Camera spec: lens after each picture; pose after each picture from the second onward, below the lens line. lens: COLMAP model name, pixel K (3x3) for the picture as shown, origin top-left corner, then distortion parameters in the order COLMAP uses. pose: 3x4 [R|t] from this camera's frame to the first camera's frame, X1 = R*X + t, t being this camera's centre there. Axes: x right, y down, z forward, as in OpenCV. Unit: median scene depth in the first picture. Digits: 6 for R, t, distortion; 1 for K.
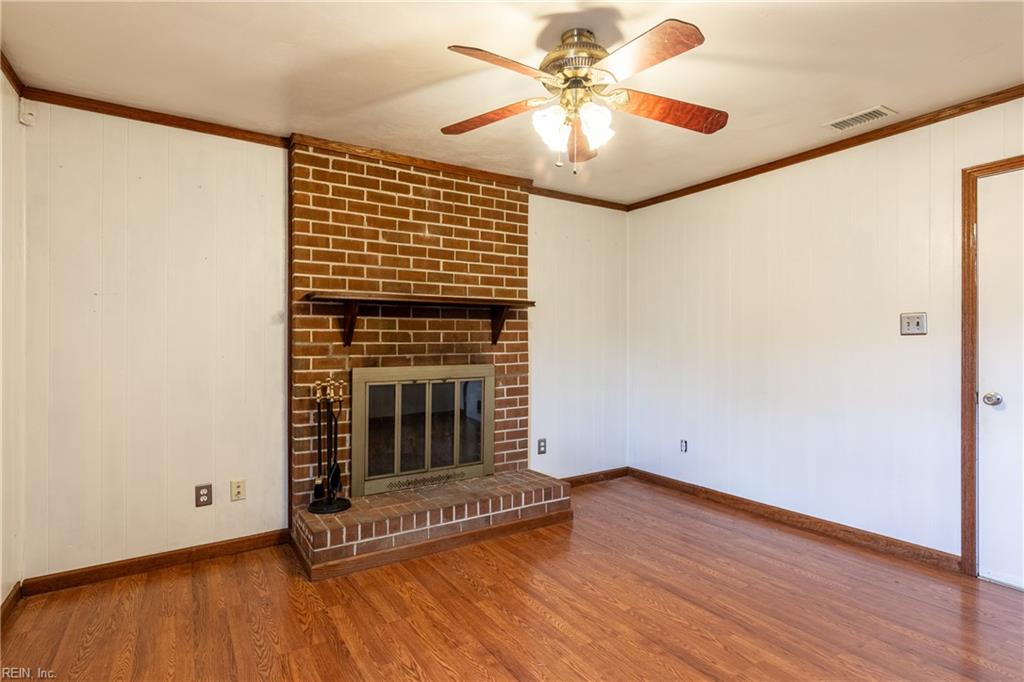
lens RADIAL K [[520.8, 0, 513.1], [0, 520.8, 337.1], [0, 0, 1]] dist [-0.002129, -0.001011]
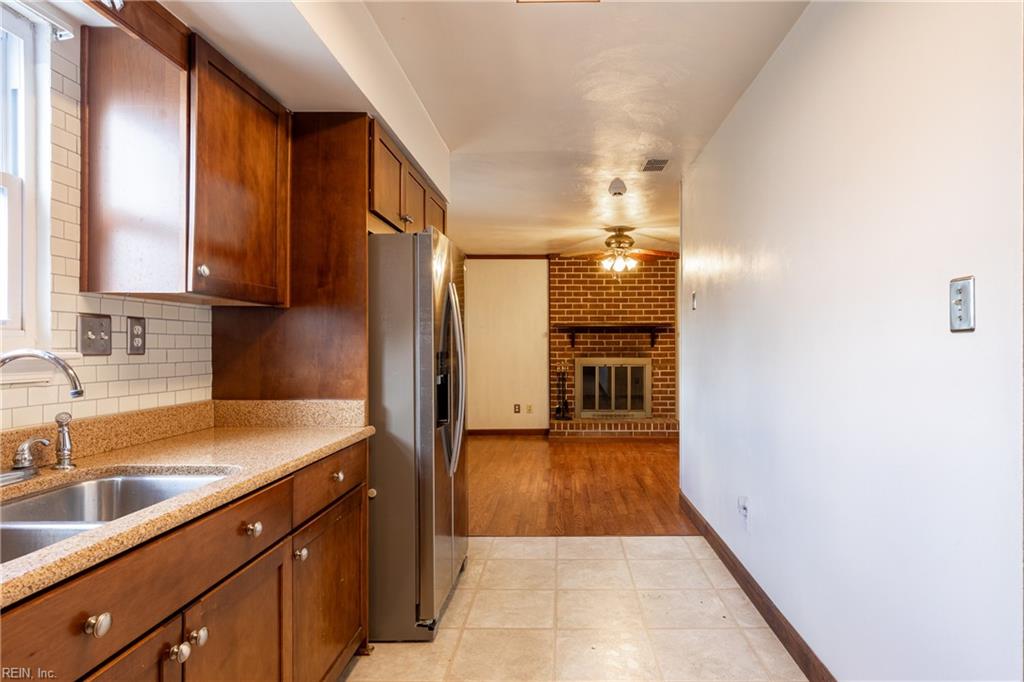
lens RADIAL K [[562.6, 0, 516.0], [0, 562.6, 343.7], [0, 0, 1]] dist [0.000613, 0.000090]
pose [[0.796252, 0.000961, -0.604964, 0.873409], [0.004232, 0.999965, 0.007159, -0.015739], [0.604950, -0.008261, 0.796221, -0.963563]]
